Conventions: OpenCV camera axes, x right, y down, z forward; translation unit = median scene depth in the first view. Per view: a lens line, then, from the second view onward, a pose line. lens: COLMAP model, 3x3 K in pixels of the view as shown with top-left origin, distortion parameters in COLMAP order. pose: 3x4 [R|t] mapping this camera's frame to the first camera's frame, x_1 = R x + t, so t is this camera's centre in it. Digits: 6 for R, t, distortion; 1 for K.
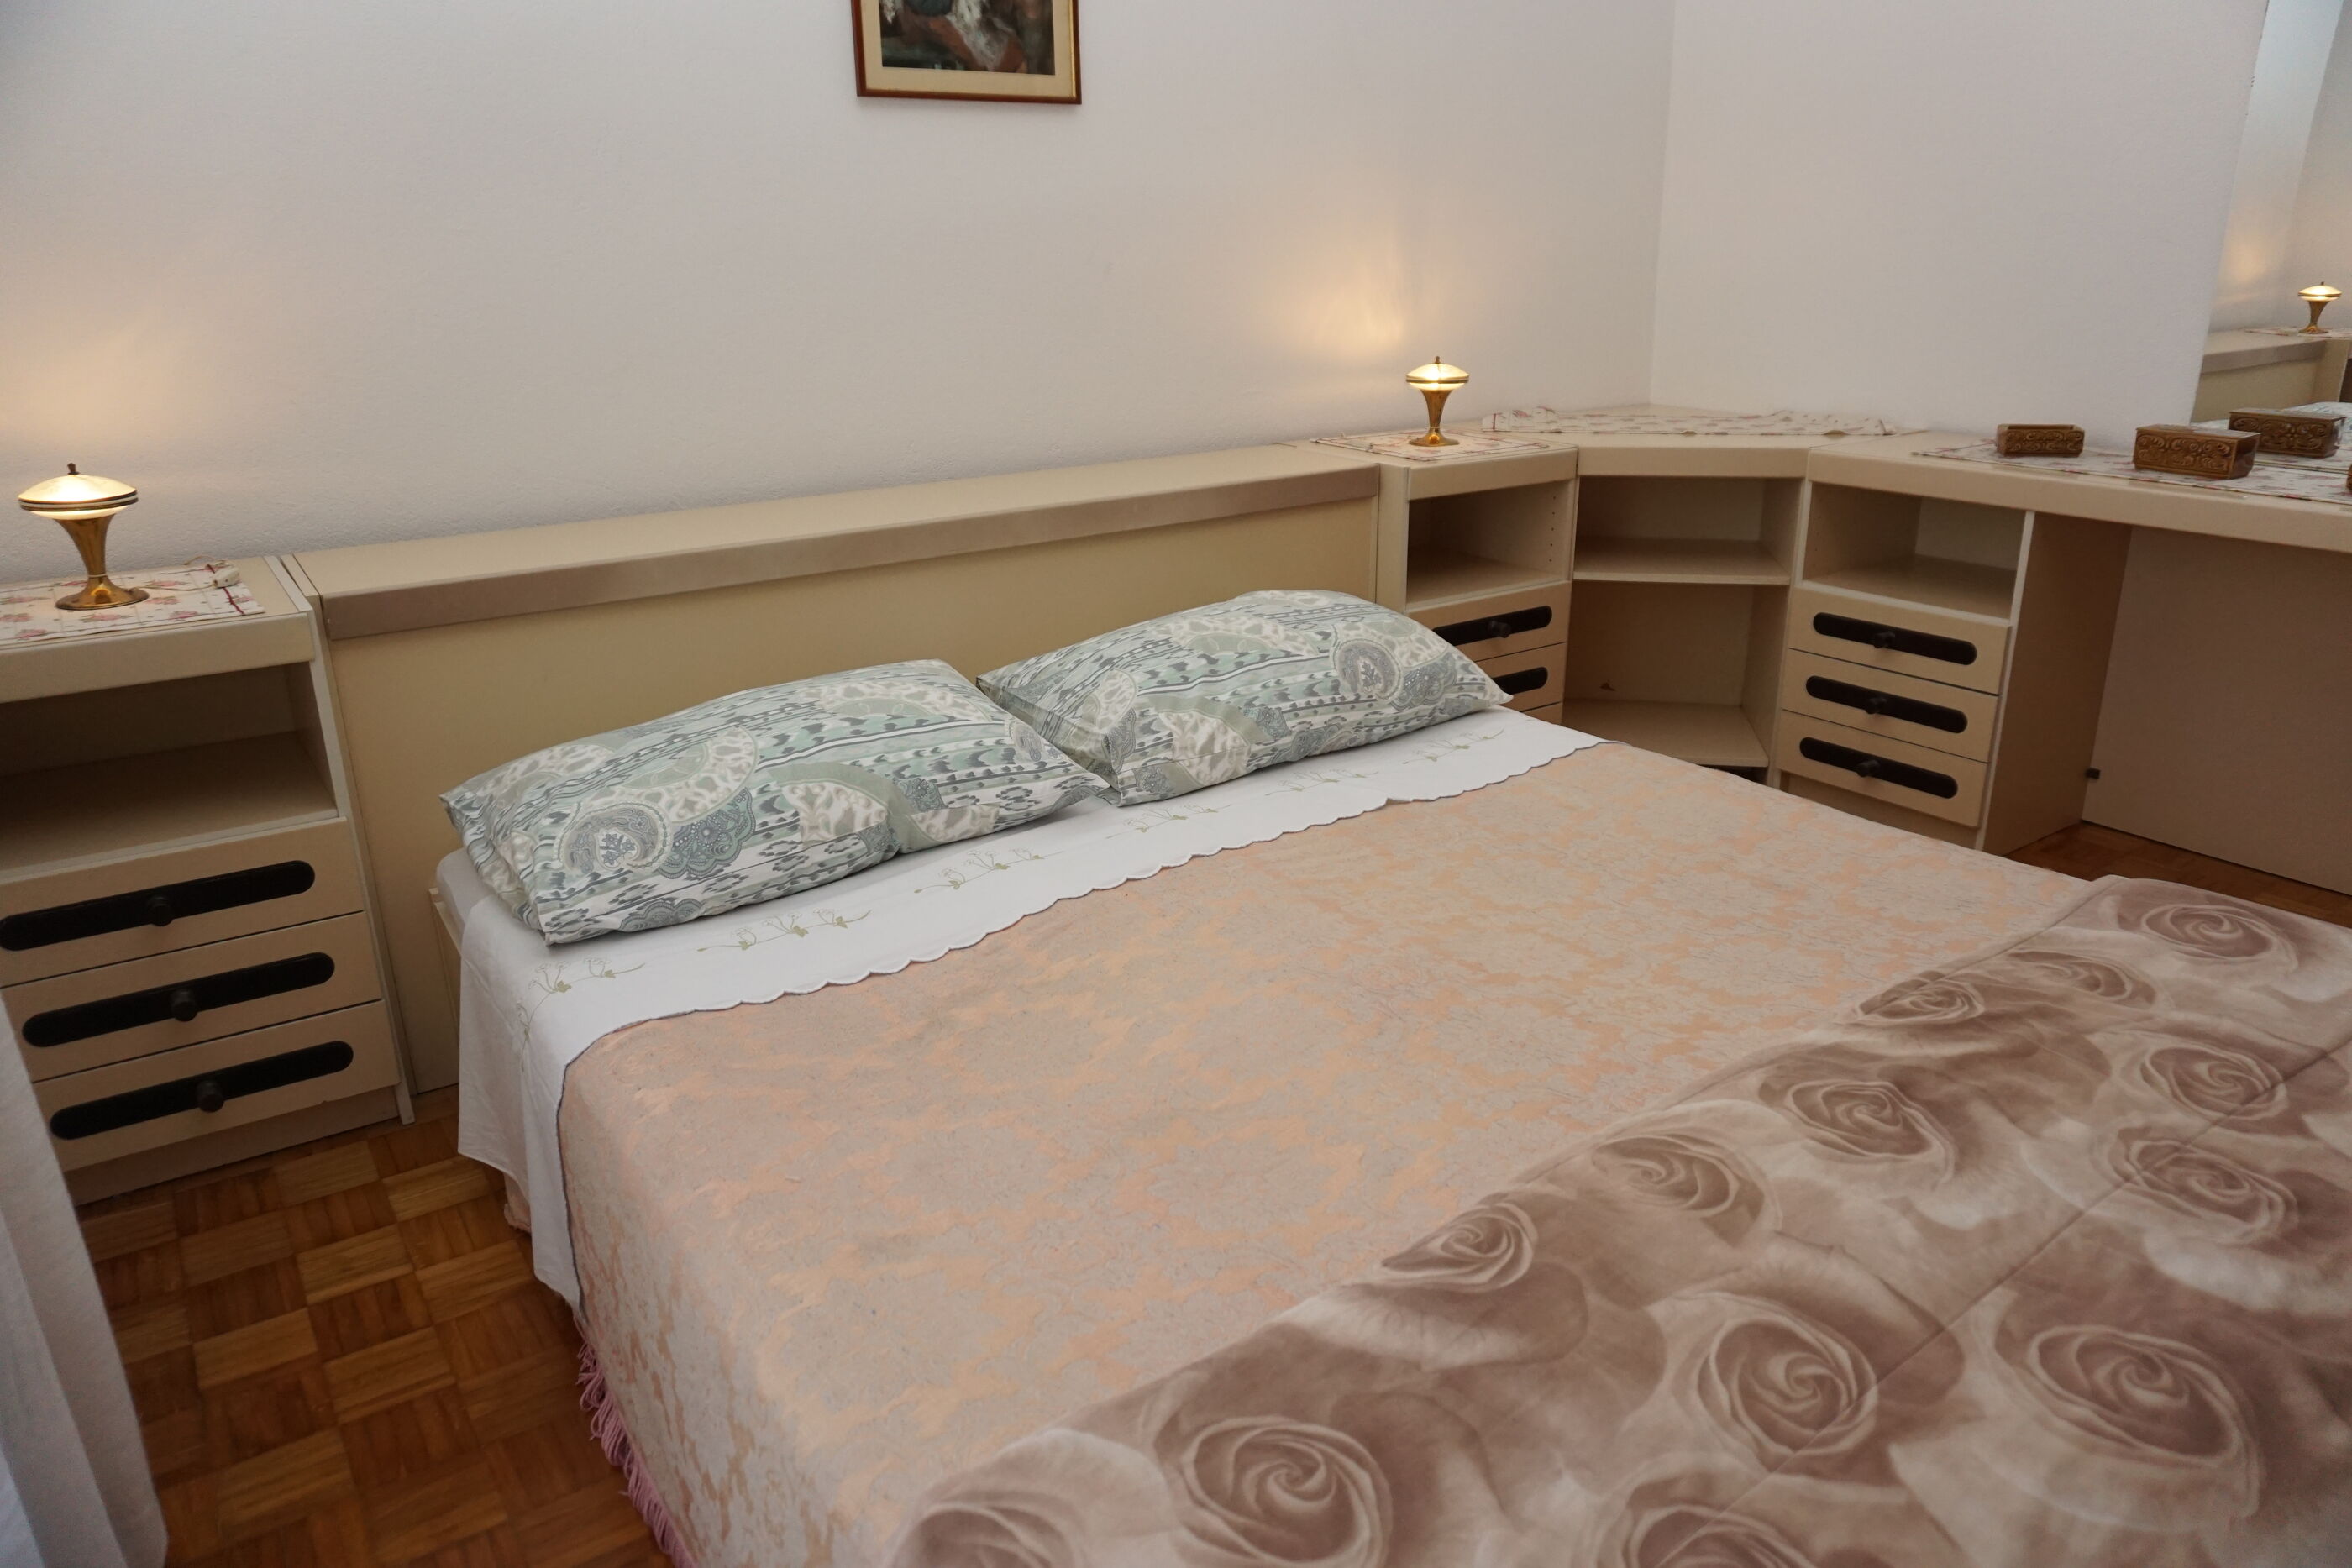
lens RADIAL K [[1575.3, 0, 1269.8], [0, 1575.3, 739.2], [0, 0, 1]] dist [-0.048019, 0.036693]
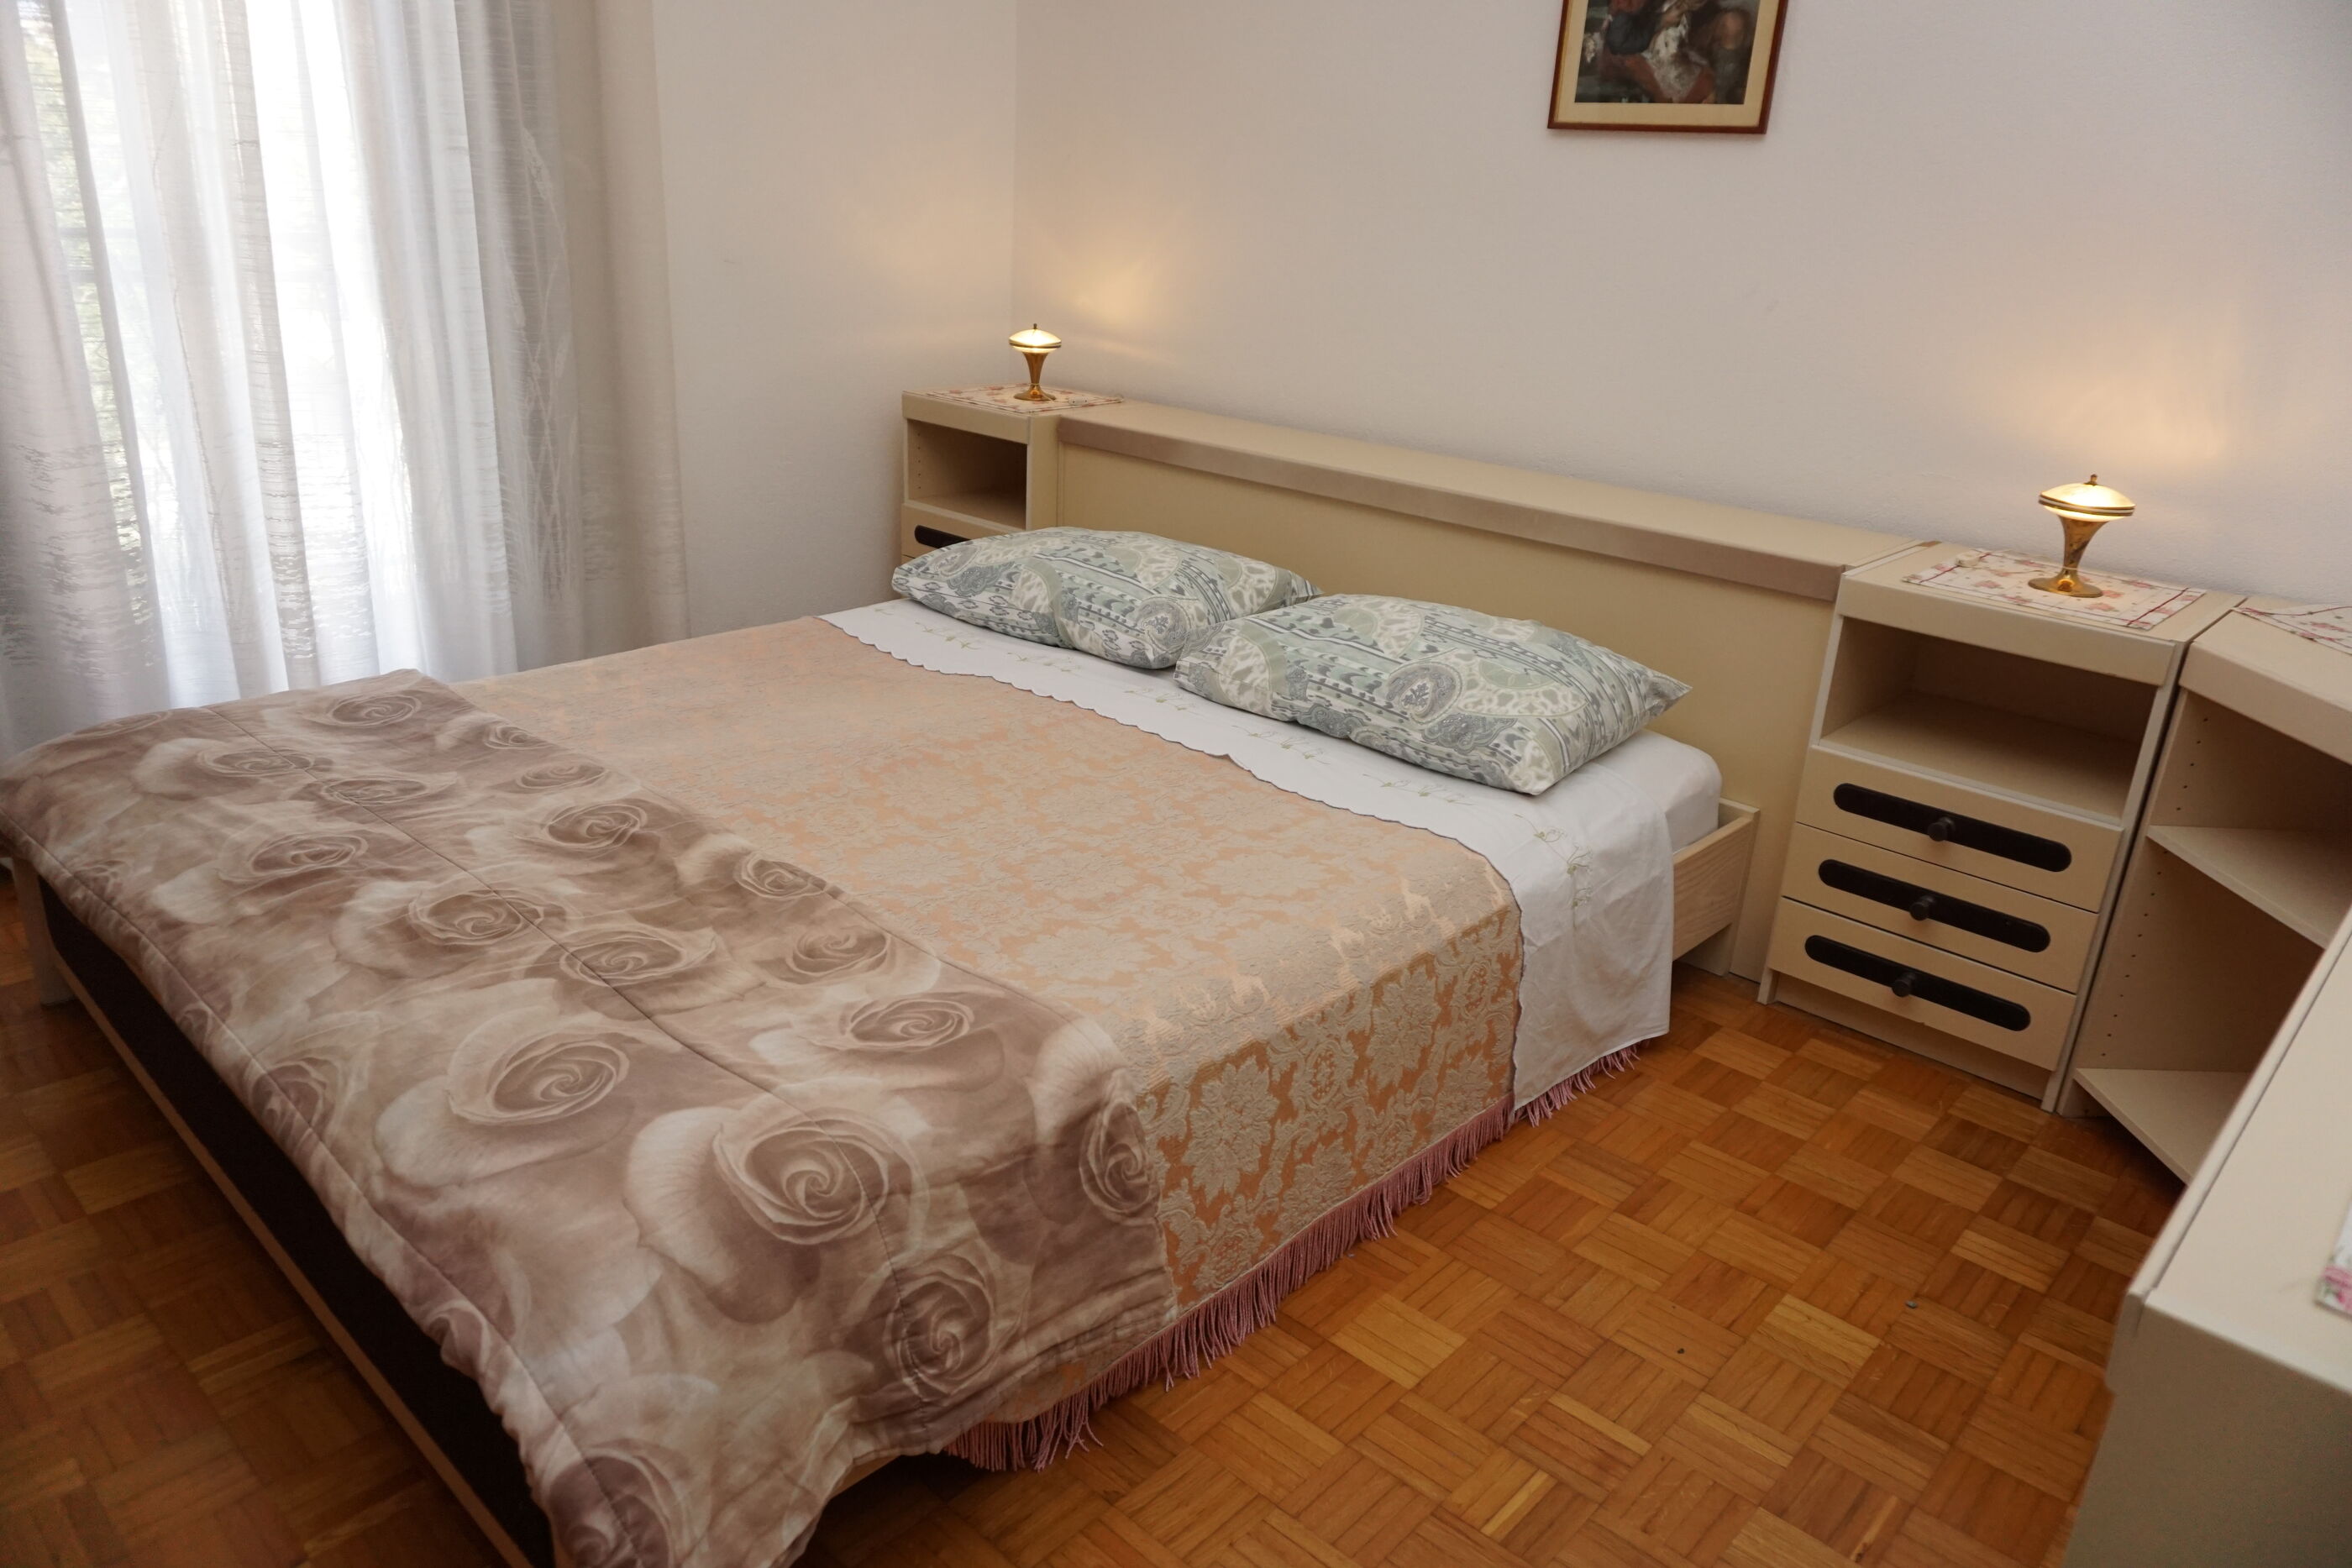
lens RADIAL K [[1575.3, 0, 1161.9], [0, 1575.3, 788.2], [0, 0, 1]] dist [-0.048019, 0.036693]
pose [[0.174705, 0.371829, -0.911714, 1.015527], [-0.350430, 0.888806, 0.295336, -0.237249], [0.920151, 0.267895, 0.285579, 0.581962]]
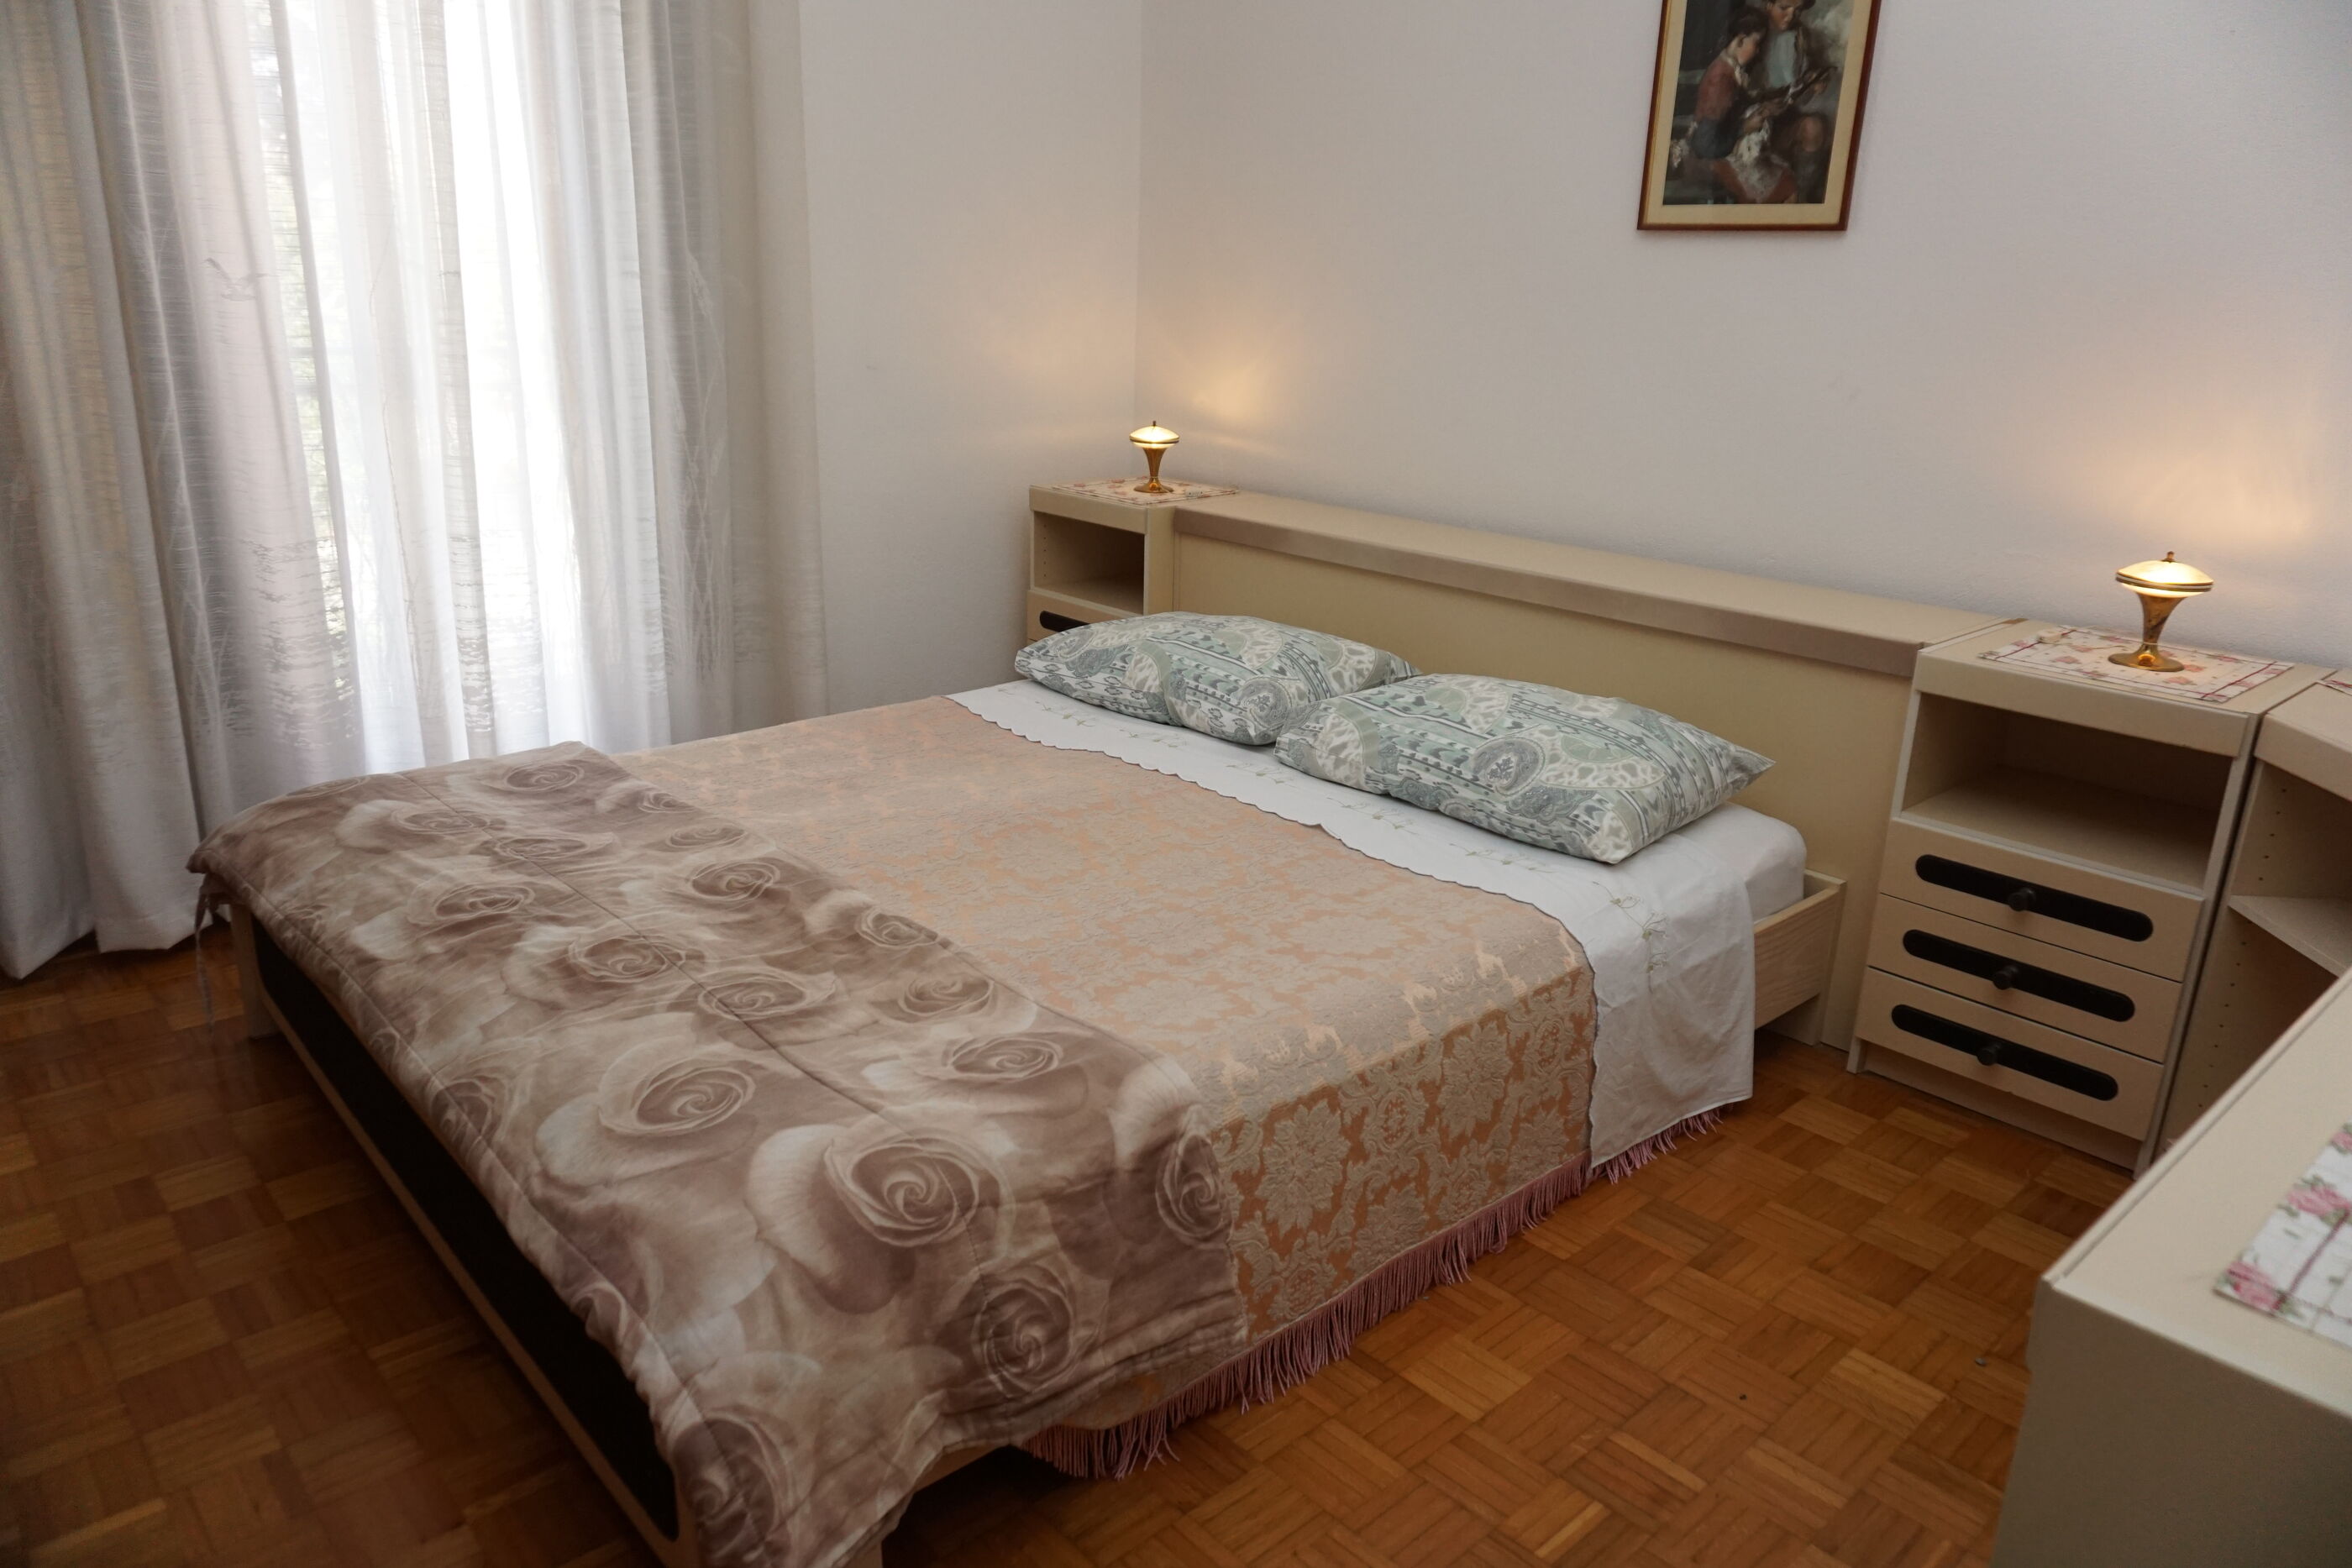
lens RADIAL K [[1575.3, 0, 1159.2], [0, 1575.3, 791.7], [0, 0, 1]] dist [-0.048019, 0.036693]
pose [[0.088558, 0.324518, -0.941725, 1.084631], [-0.330044, 0.901591, 0.279651, -0.255618], [0.939802, 0.286045, 0.186948, 0.595533]]
